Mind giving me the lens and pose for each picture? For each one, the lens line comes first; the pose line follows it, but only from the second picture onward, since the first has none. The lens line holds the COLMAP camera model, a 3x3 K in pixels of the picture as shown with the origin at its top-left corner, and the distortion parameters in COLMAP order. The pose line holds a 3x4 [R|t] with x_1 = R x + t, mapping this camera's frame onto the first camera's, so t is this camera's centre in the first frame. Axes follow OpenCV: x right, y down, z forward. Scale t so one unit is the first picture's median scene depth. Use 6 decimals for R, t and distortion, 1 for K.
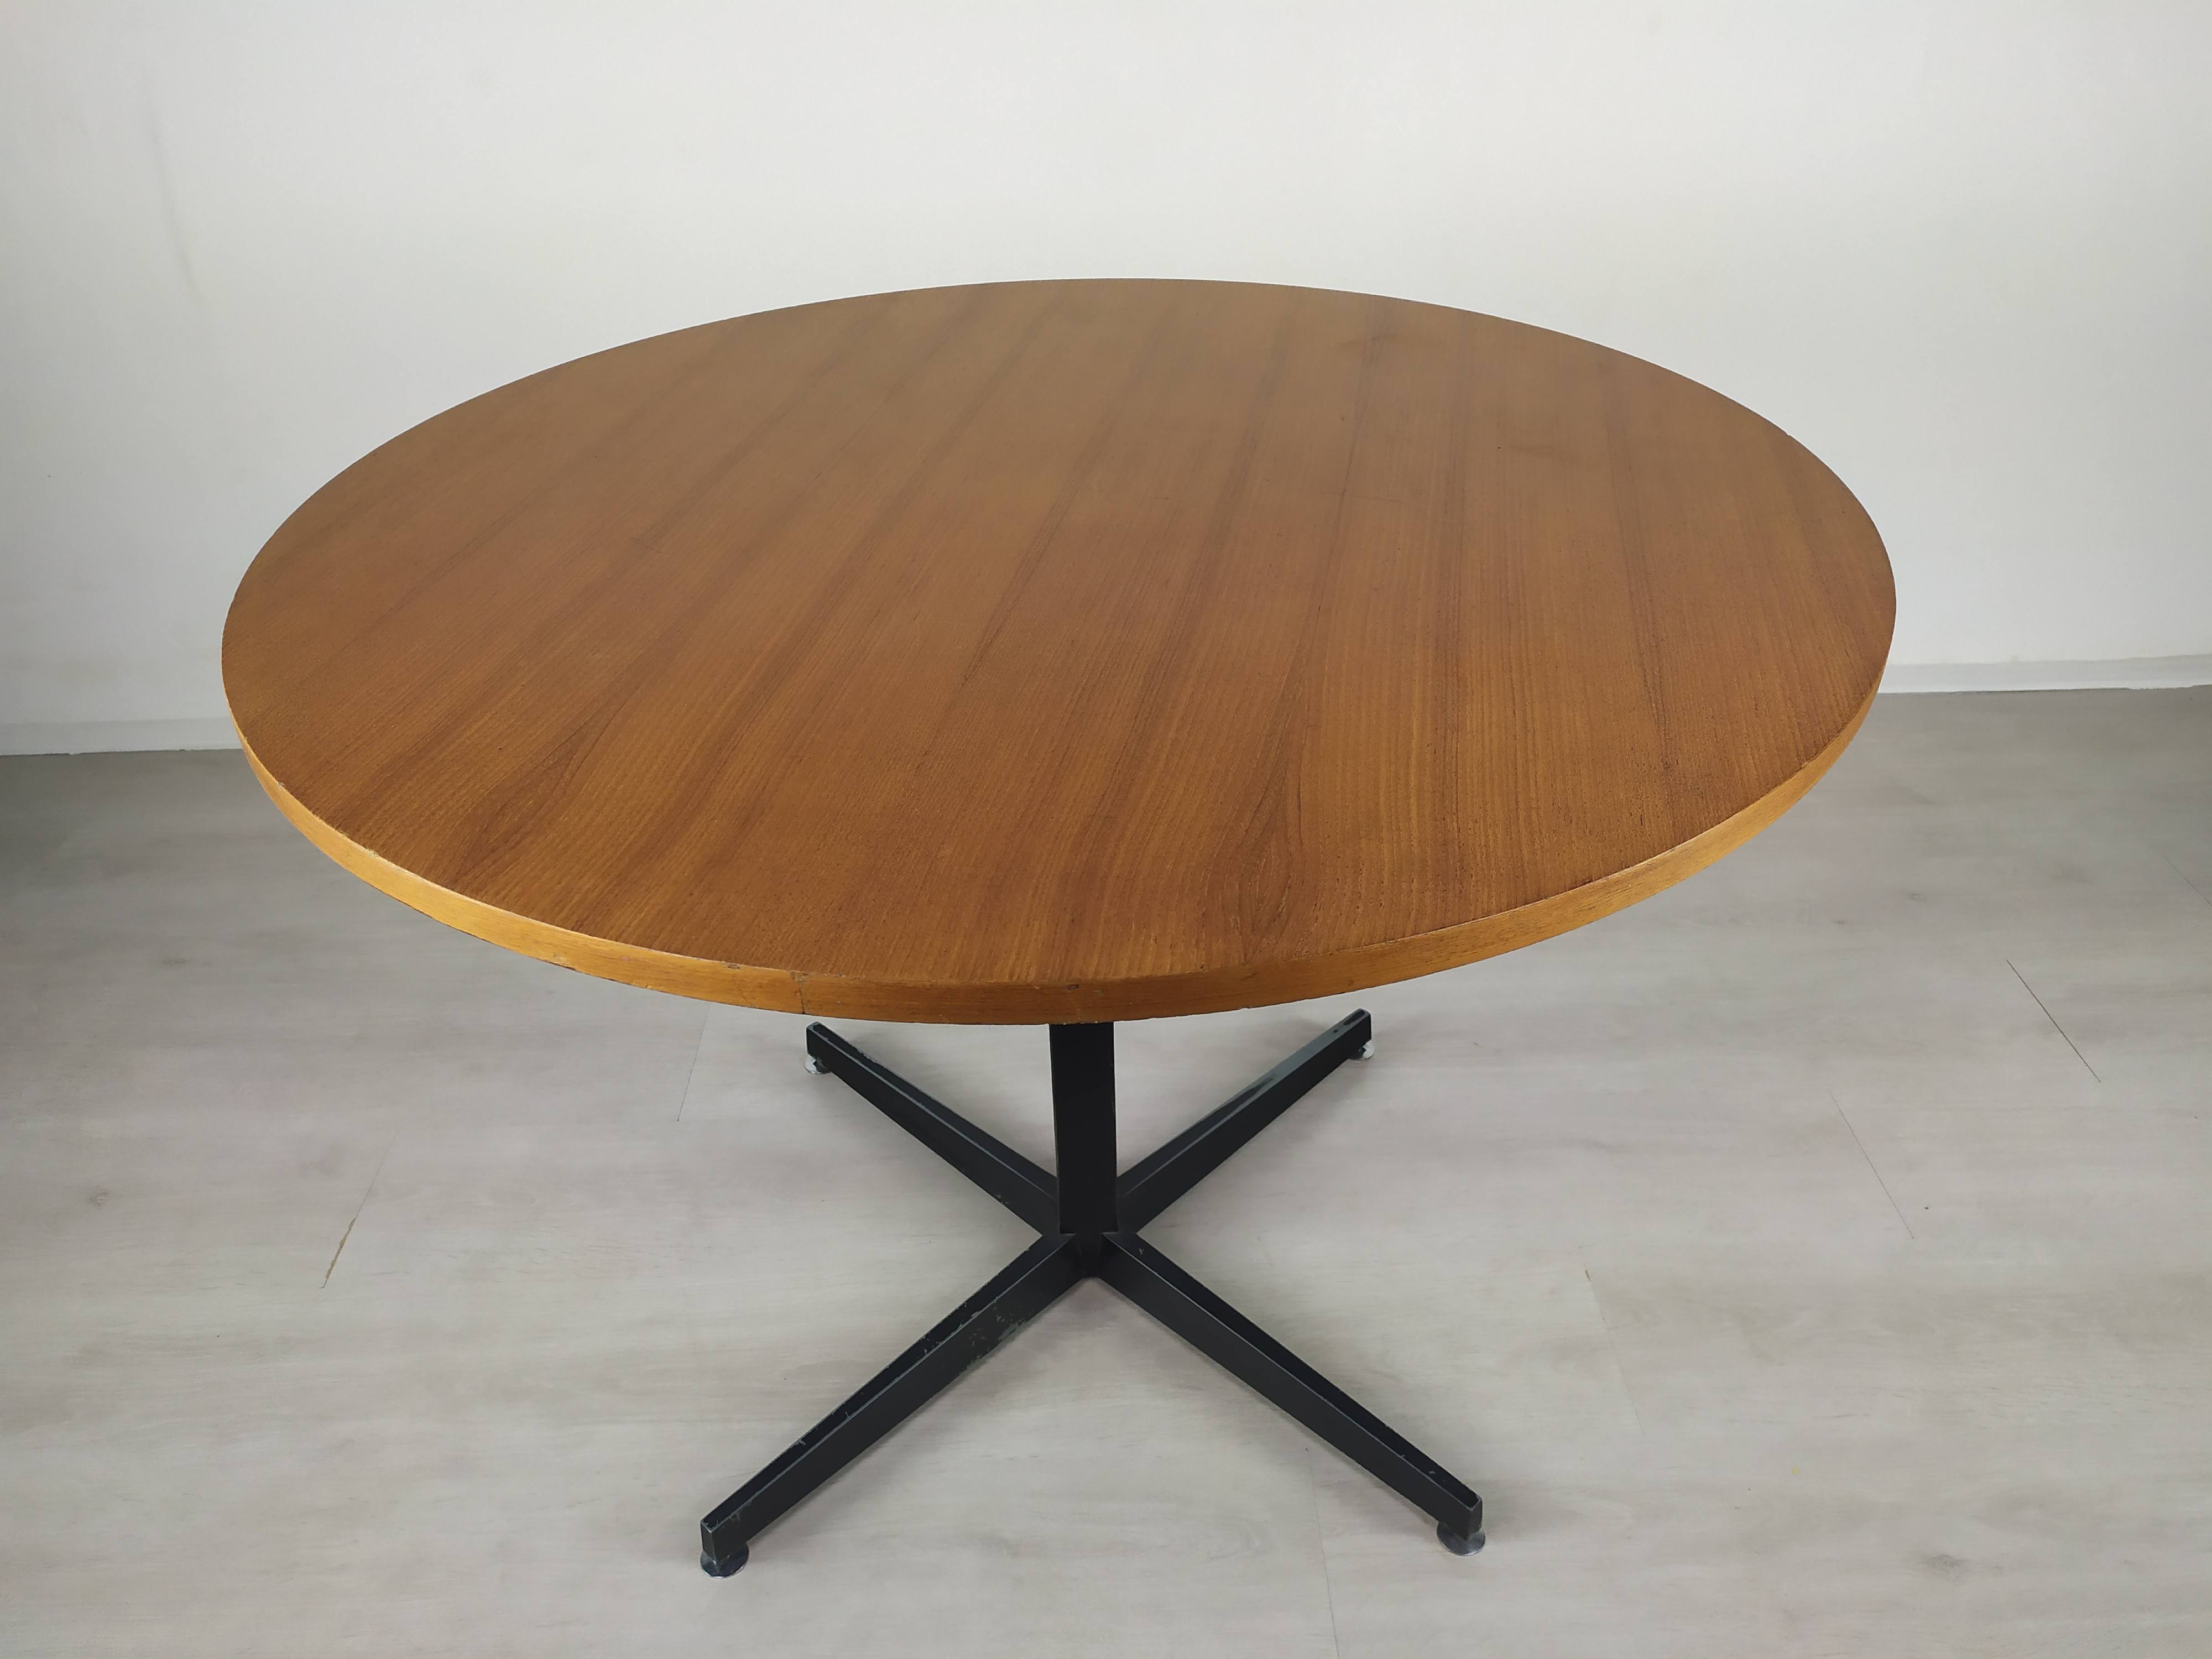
lens RADIAL K [[1692.4, 0, 1097.0], [0, 1692.4, 824.0], [0, 0, 1]] dist [0.045226, 0.002011]
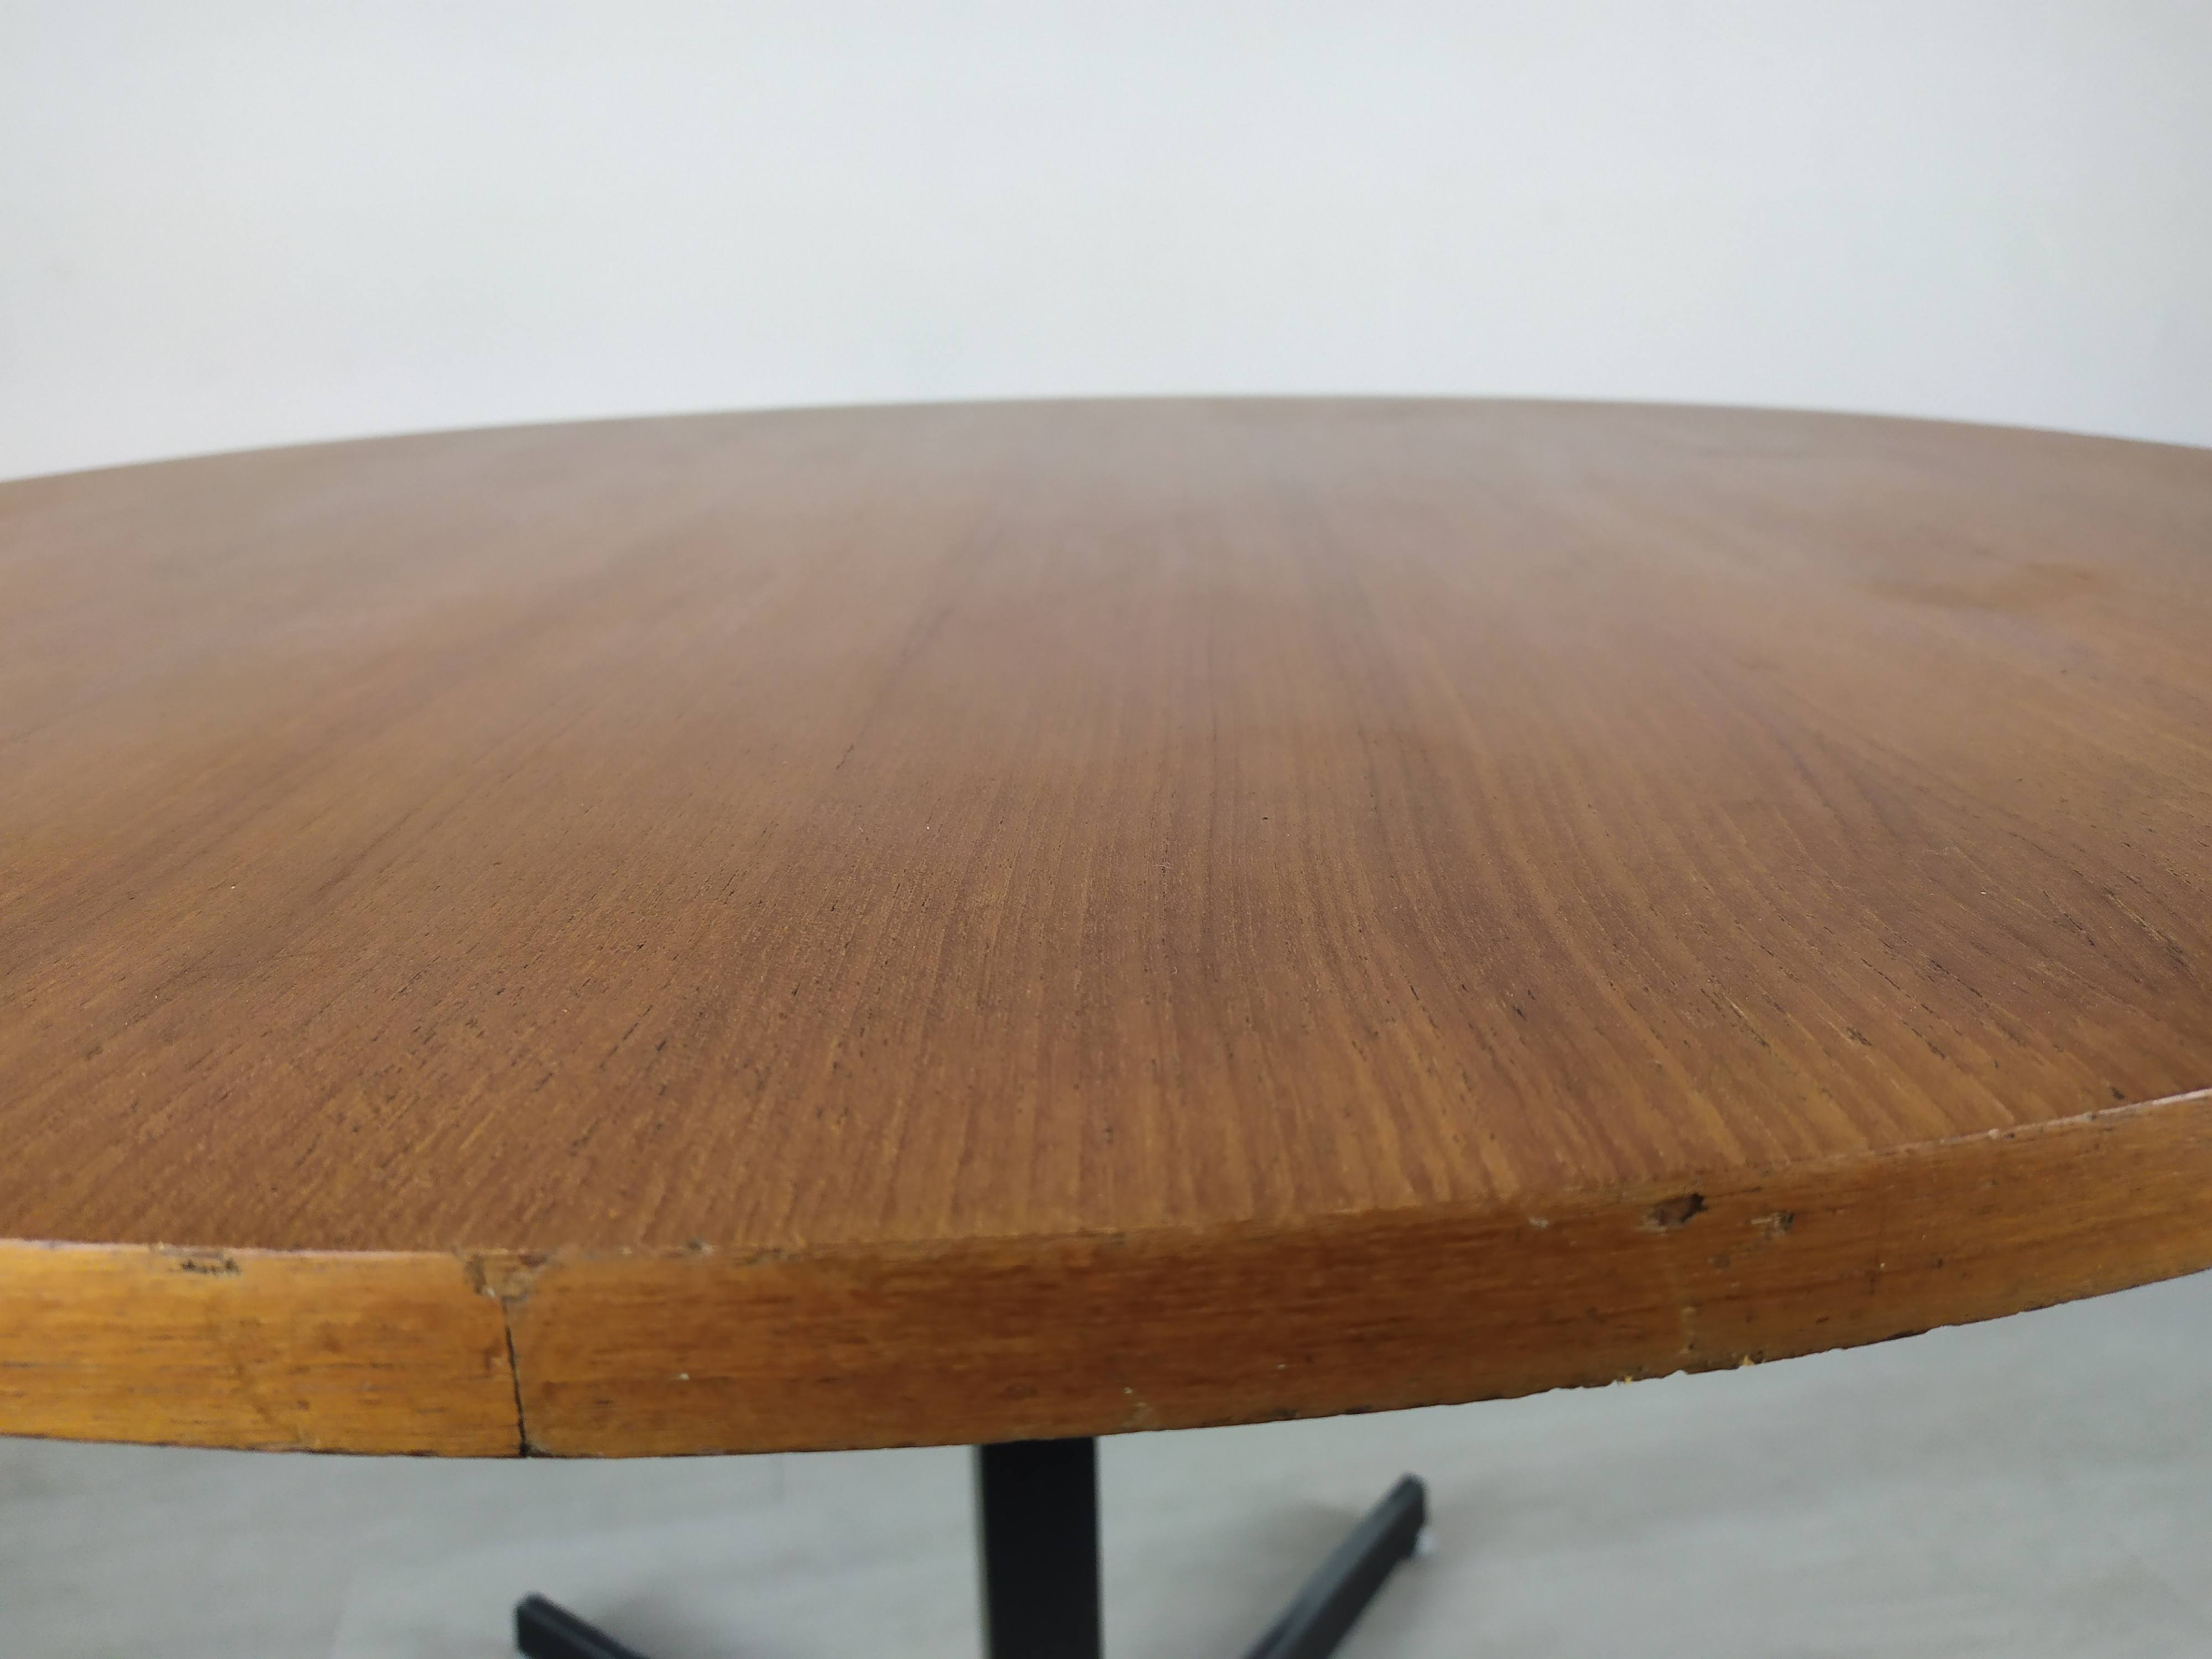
lens RADIAL K [[1788.2, 0, 1106.0], [0, 1788.2, 829.5], [0, 0, 1]] dist [0.055166, -0.106209]
pose [[0.986686, -0.046432, 0.155868, -0.129739], [0.086355, 0.961693, -0.260171, 0.101652], [-0.137817, 0.270167, 0.952899, 0.735700]]
